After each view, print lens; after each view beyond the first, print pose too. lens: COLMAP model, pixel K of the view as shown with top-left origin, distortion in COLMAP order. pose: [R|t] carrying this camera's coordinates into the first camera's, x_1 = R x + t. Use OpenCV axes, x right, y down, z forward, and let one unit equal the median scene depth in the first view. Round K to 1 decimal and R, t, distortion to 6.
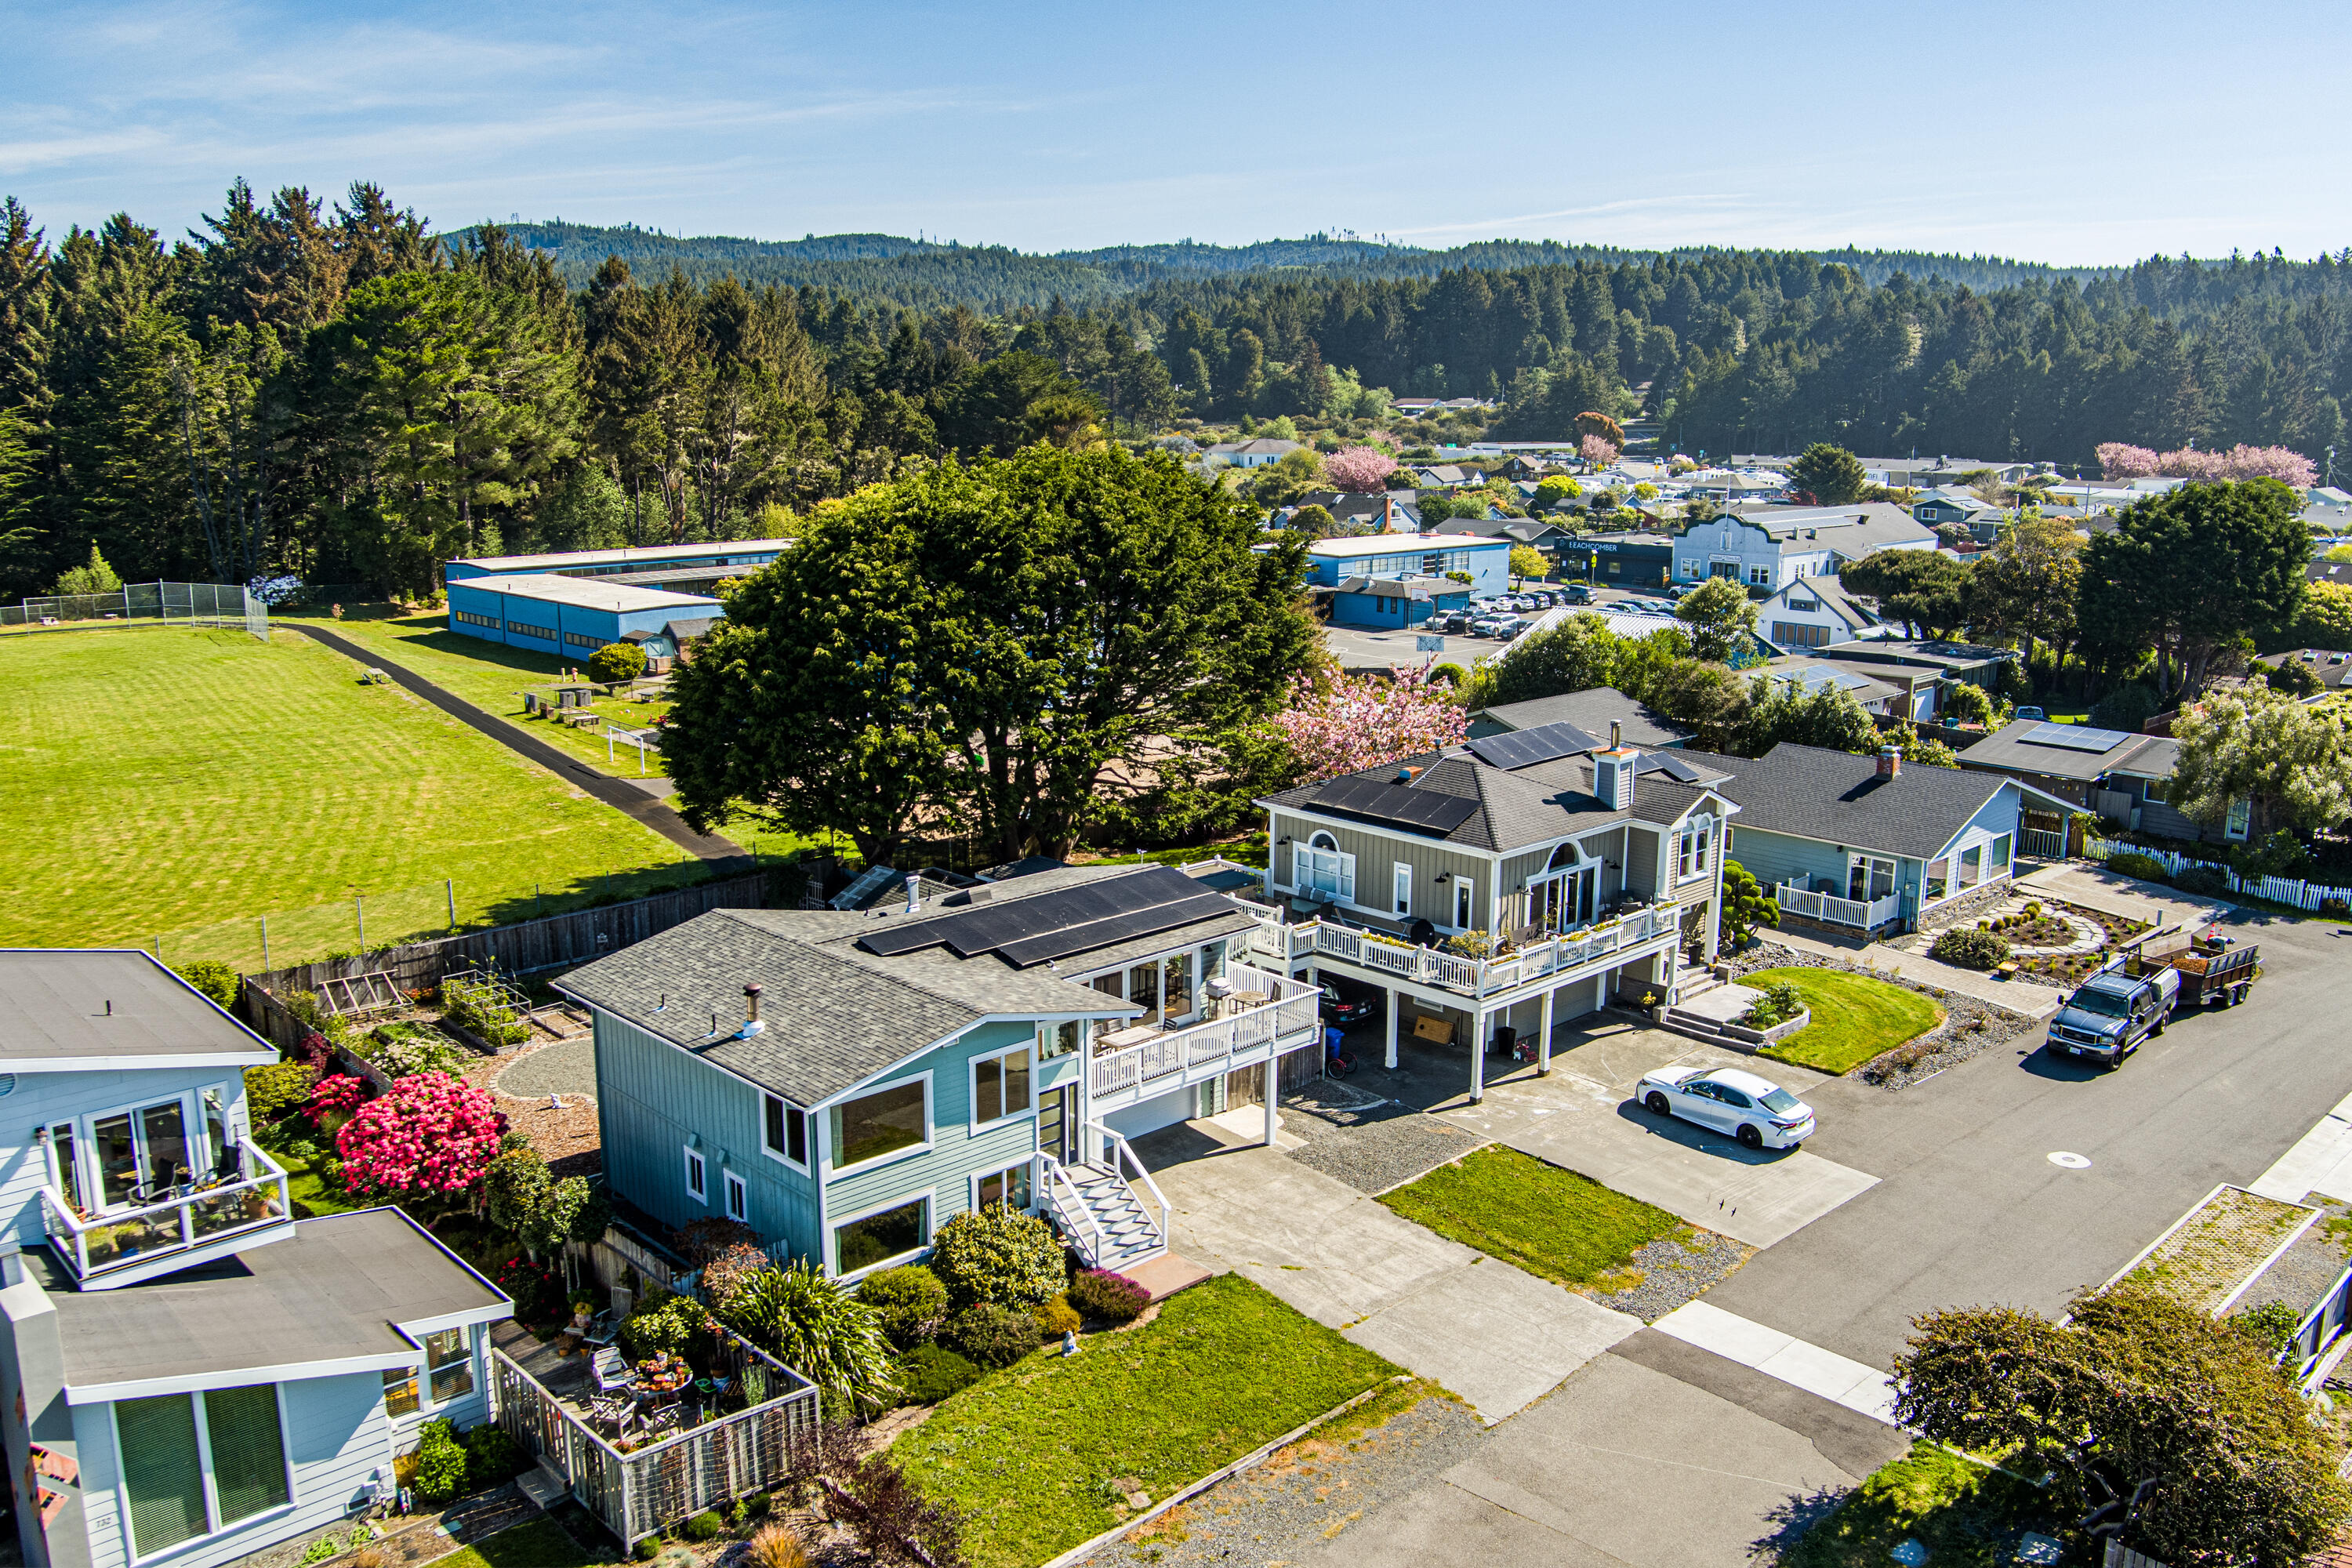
lens RADIAL K [[1905.1, 0, 1168.7], [0, 1905.1, 788.4], [0, 0, 1]] dist [-0.072170, 0.017679]
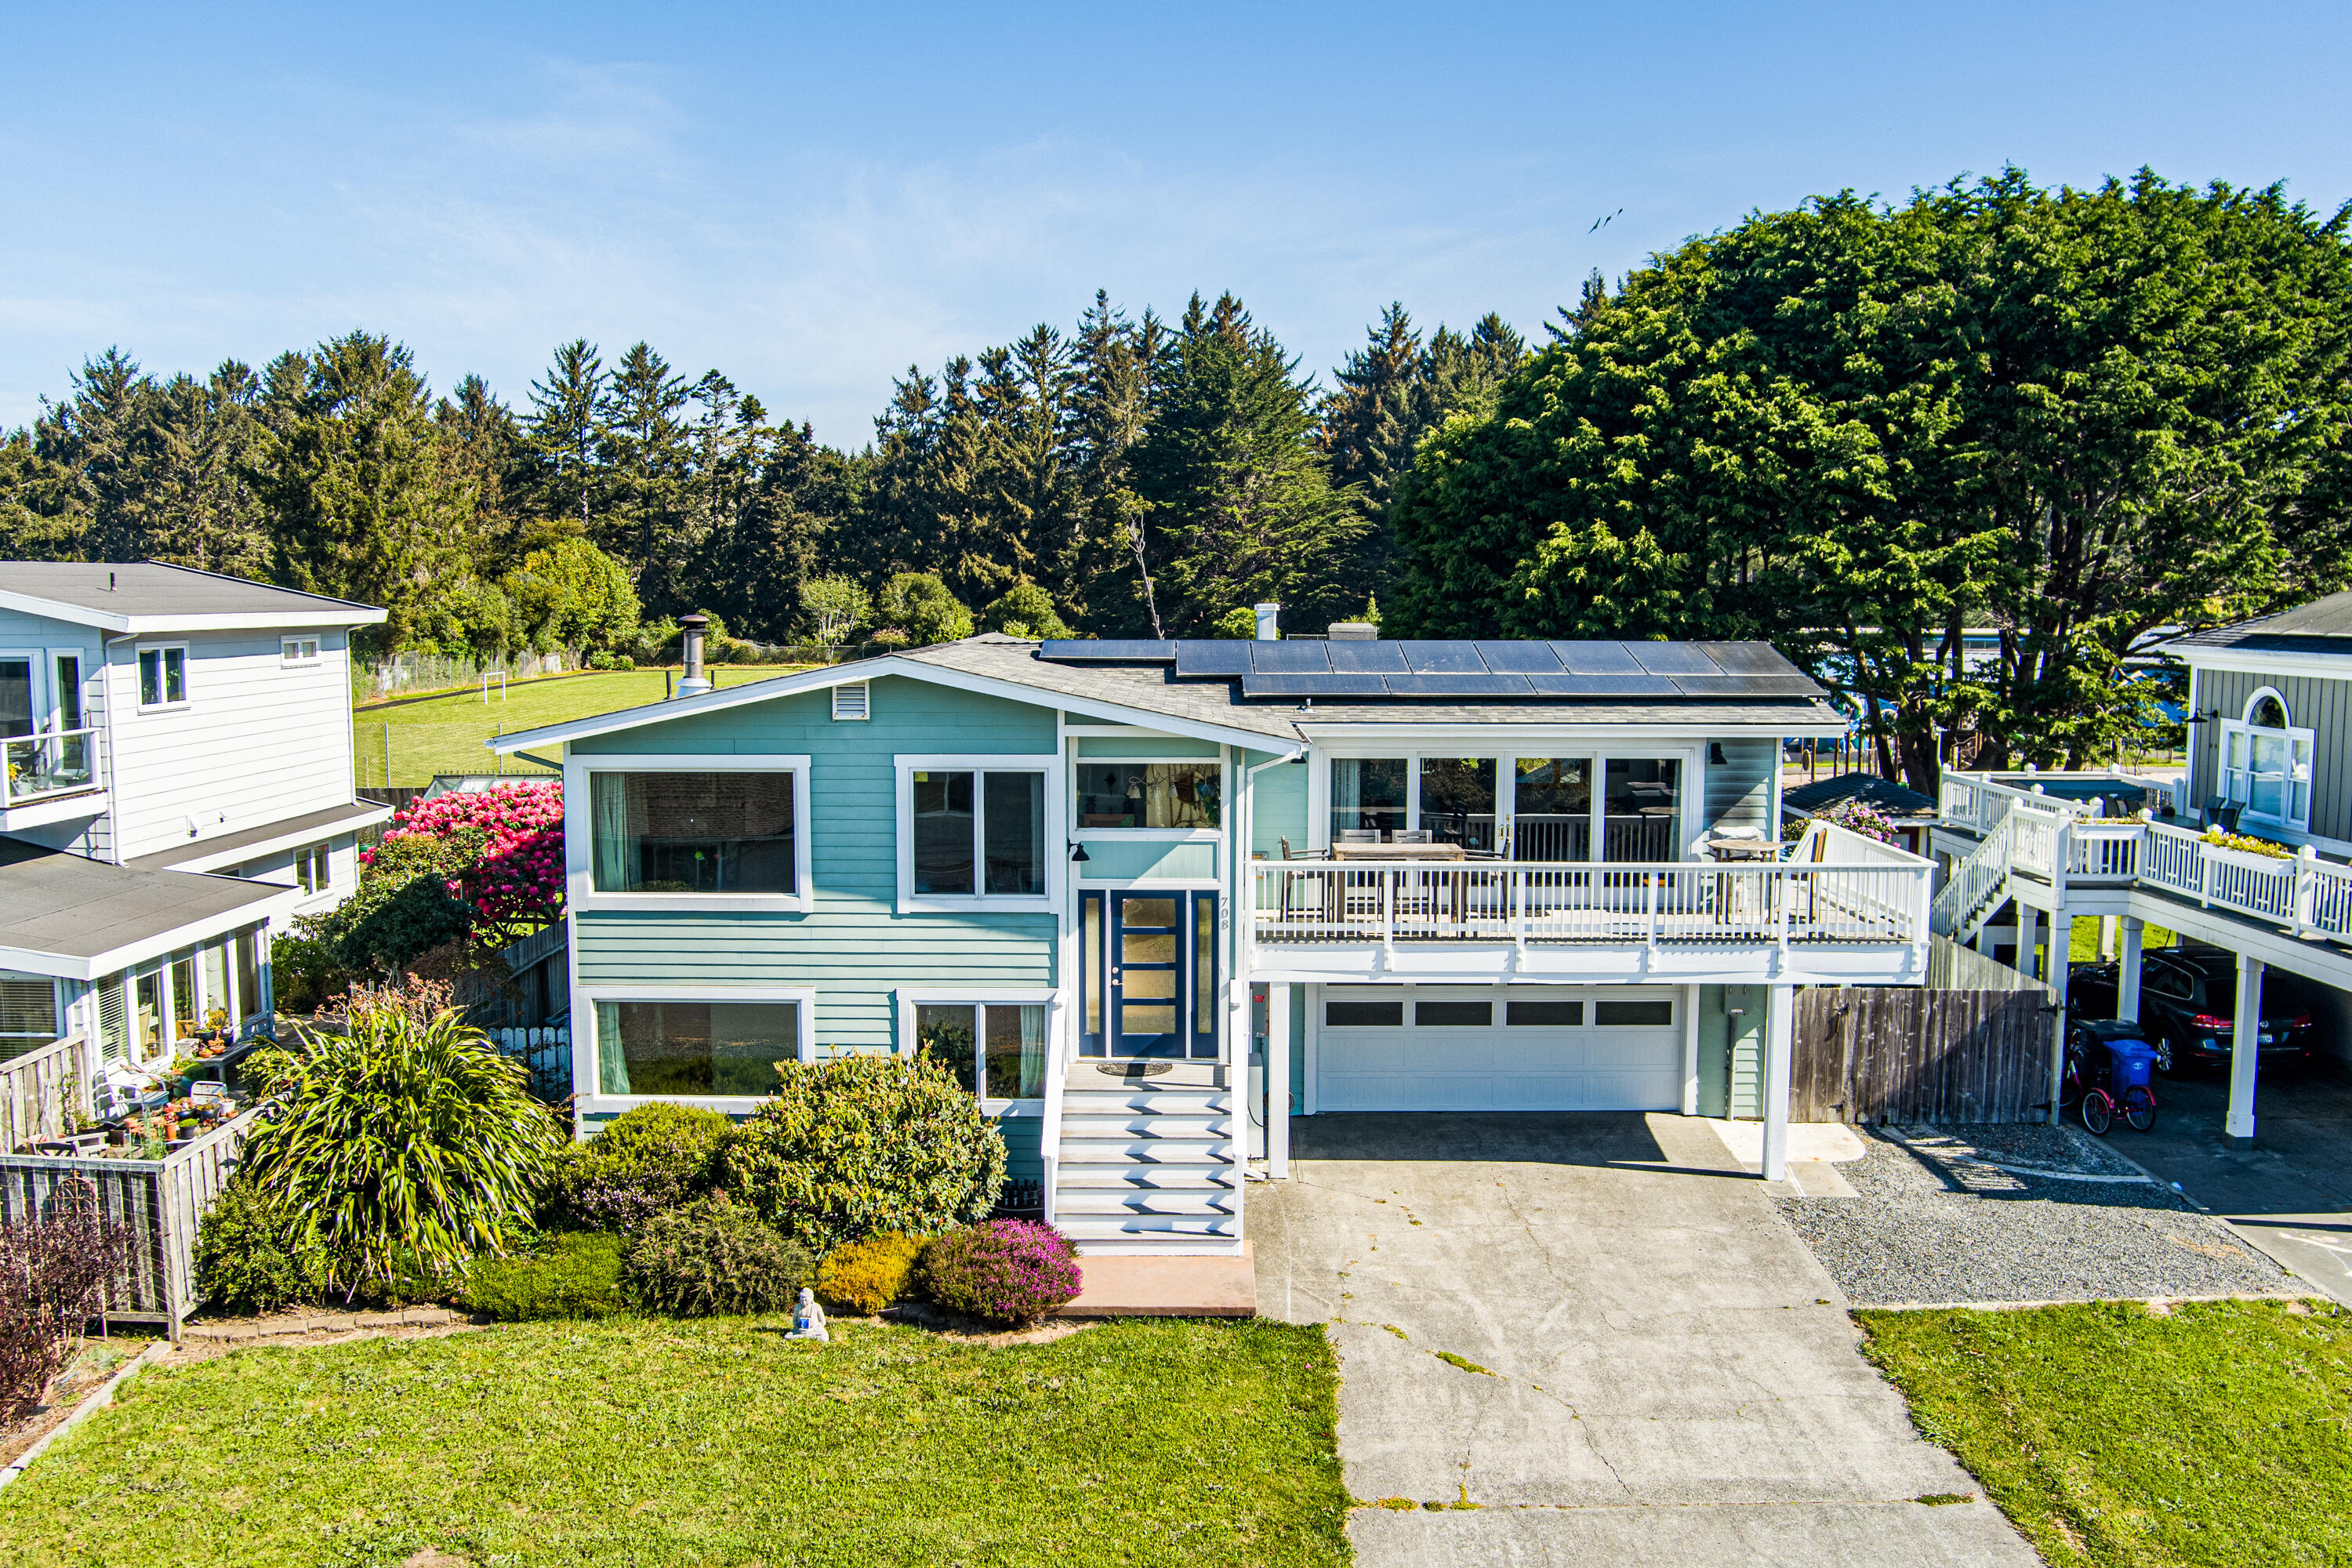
lens RADIAL K [[1905.1, 0, 1168.7], [0, 1905.1, 788.4], [0, 0, 1]] dist [-0.072170, 0.017679]
pose [[0.716961, 0.068897, -0.693700, 0.245835], [-0.142976, 0.988483, -0.049596, 0.129488], [0.682294, 0.134741, 0.718554, 0.525632]]
